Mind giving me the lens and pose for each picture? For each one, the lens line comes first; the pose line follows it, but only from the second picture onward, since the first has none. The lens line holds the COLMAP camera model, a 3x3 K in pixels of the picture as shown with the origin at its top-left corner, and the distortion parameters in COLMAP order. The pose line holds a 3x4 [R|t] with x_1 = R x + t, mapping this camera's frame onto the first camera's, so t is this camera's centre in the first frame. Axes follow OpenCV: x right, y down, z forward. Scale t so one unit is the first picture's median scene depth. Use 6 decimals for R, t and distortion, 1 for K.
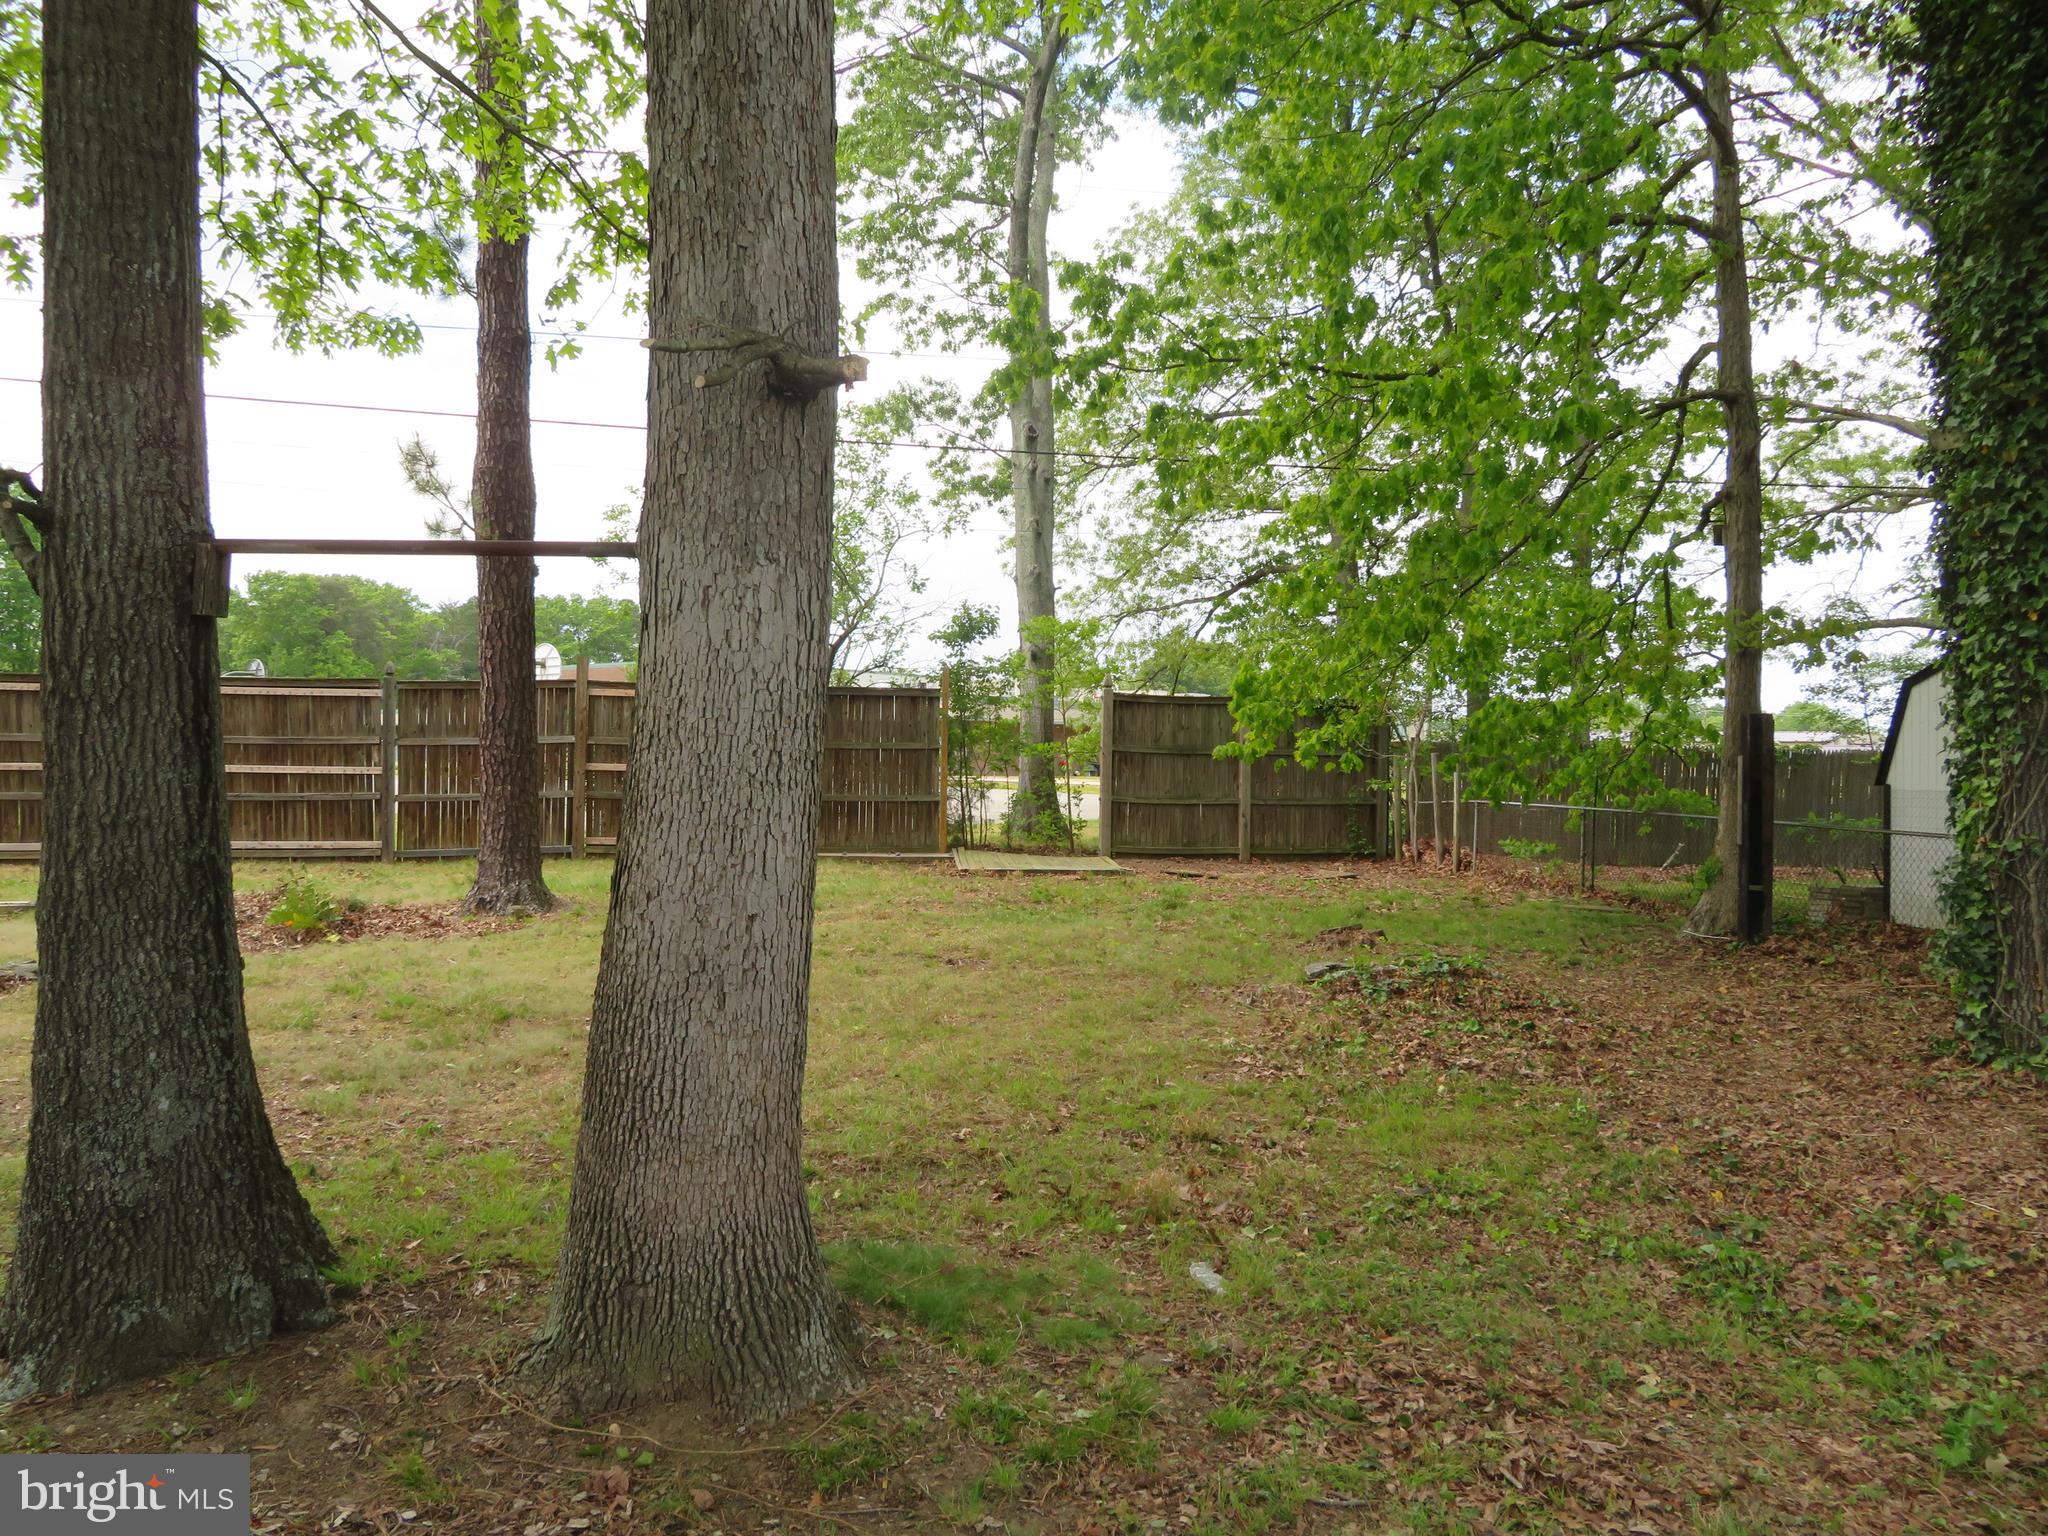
lens RADIAL K [[1439.2, 0, 1024.6], [0, 1439.2, 781.9], [0, 0, 1]] dist [0.031461, -0.000333]
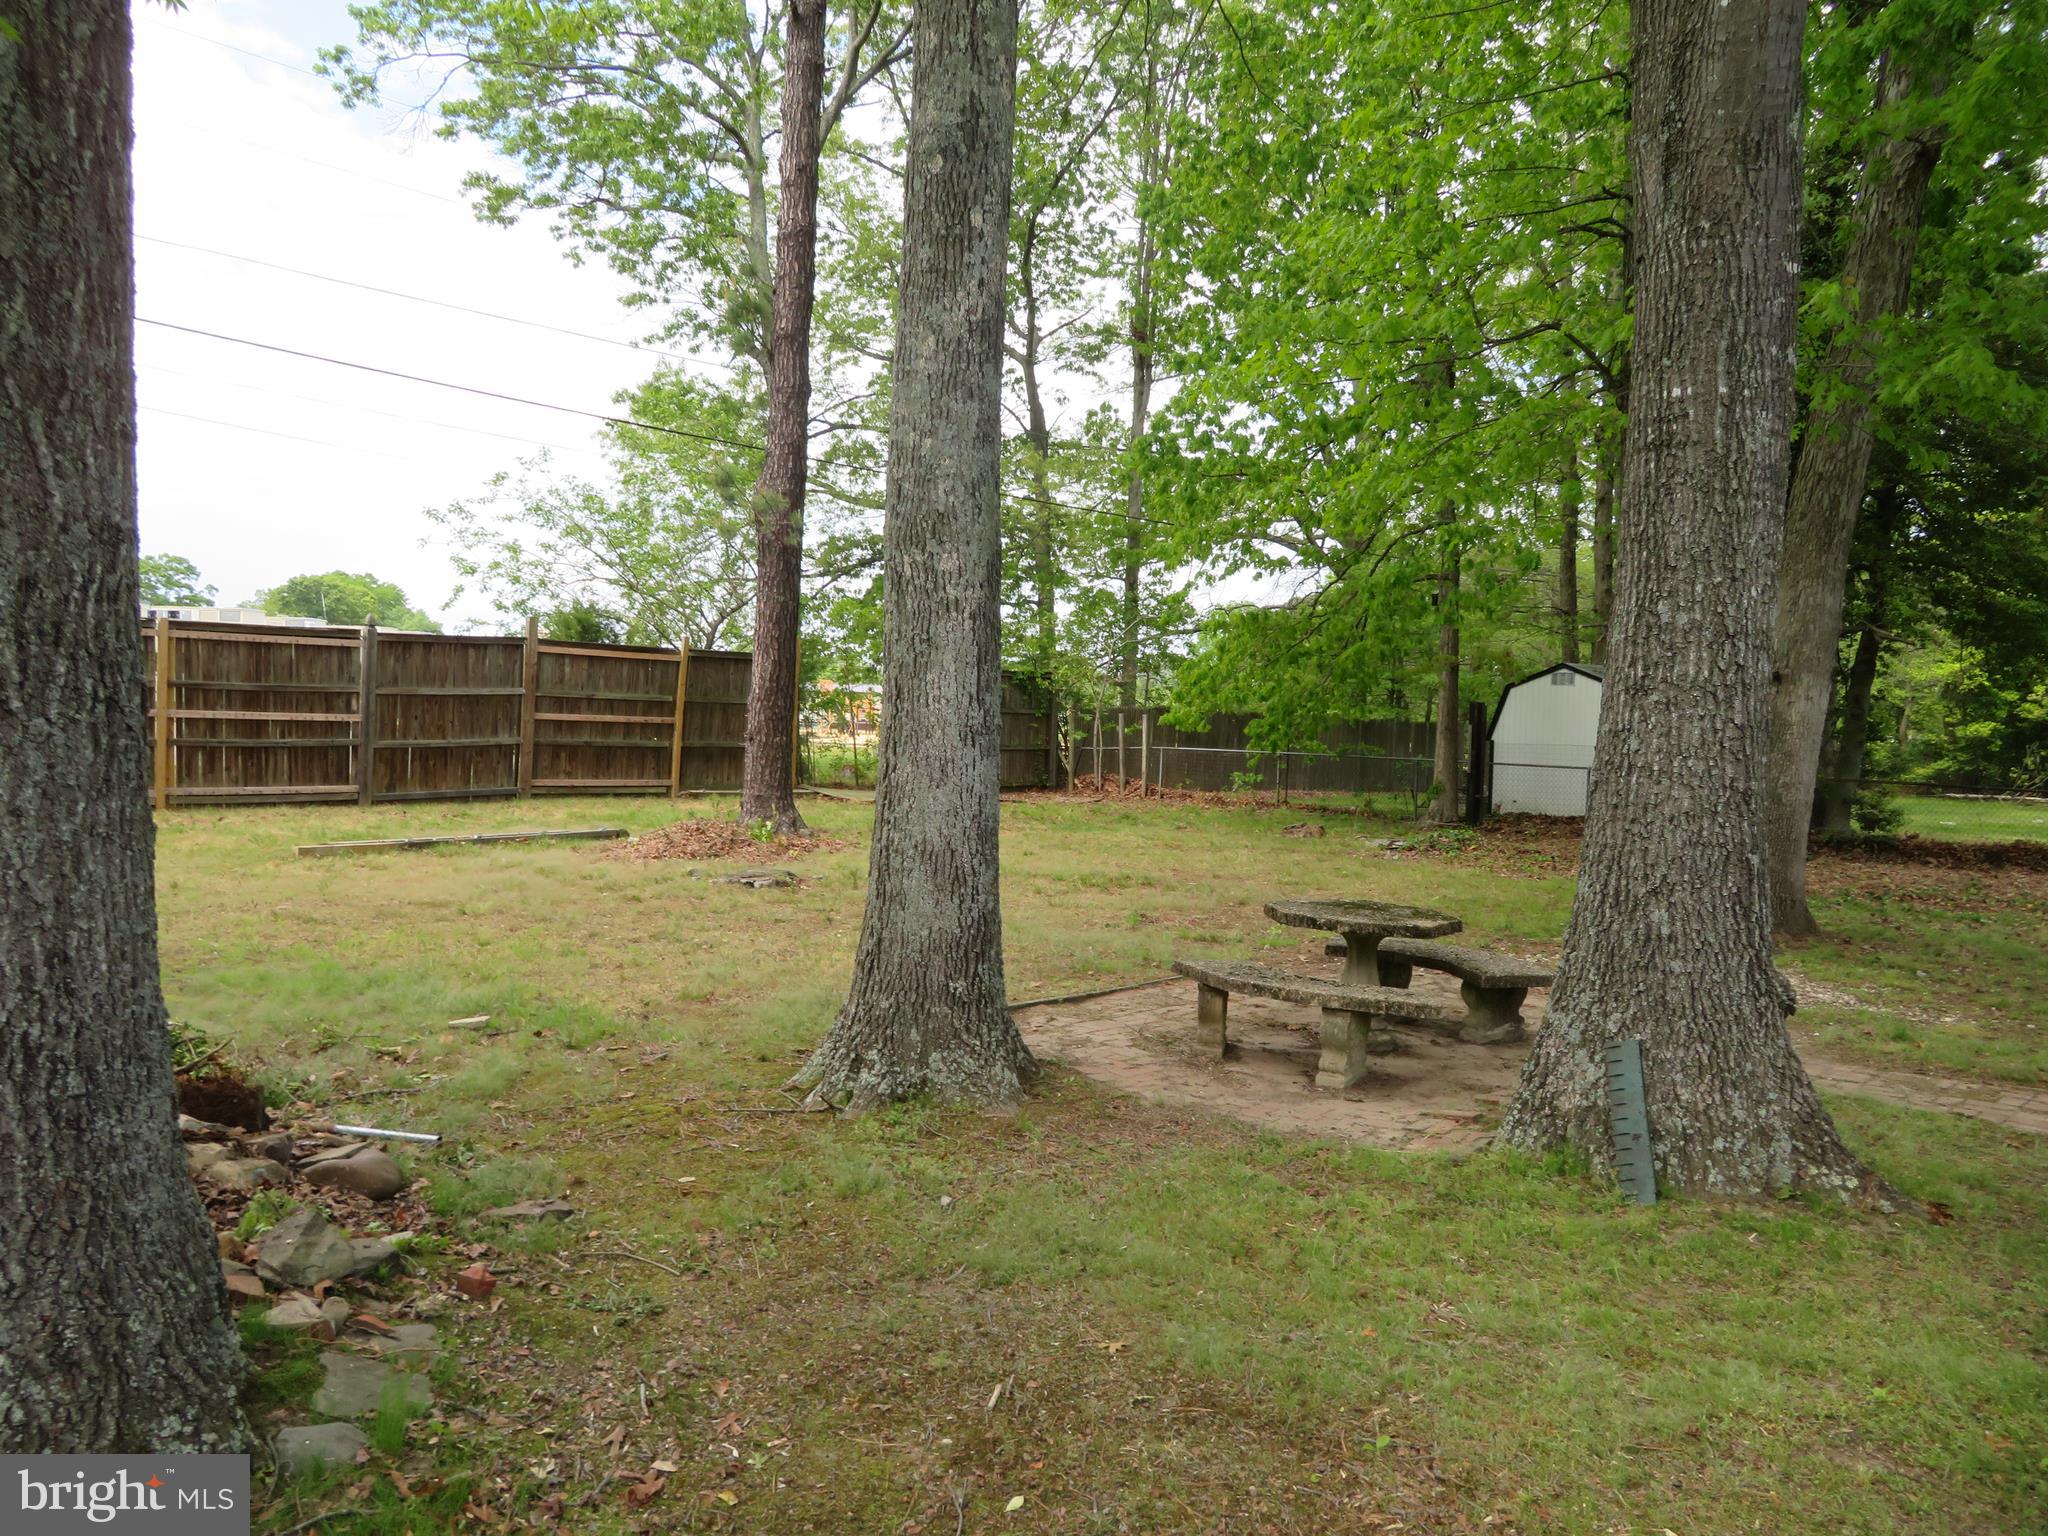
lens RADIAL K [[1460.8, 0, 1024.0], [0, 1460.8, 768.0], [0, 0, 1]] dist [-0.035091, 0.064766]
pose [[0.795176, -0.008158, 0.606323, -1.553747], [-0.009667, 0.999612, 0.026128, -0.008124], [-0.606301, -0.026638, 0.794789, -0.281123]]
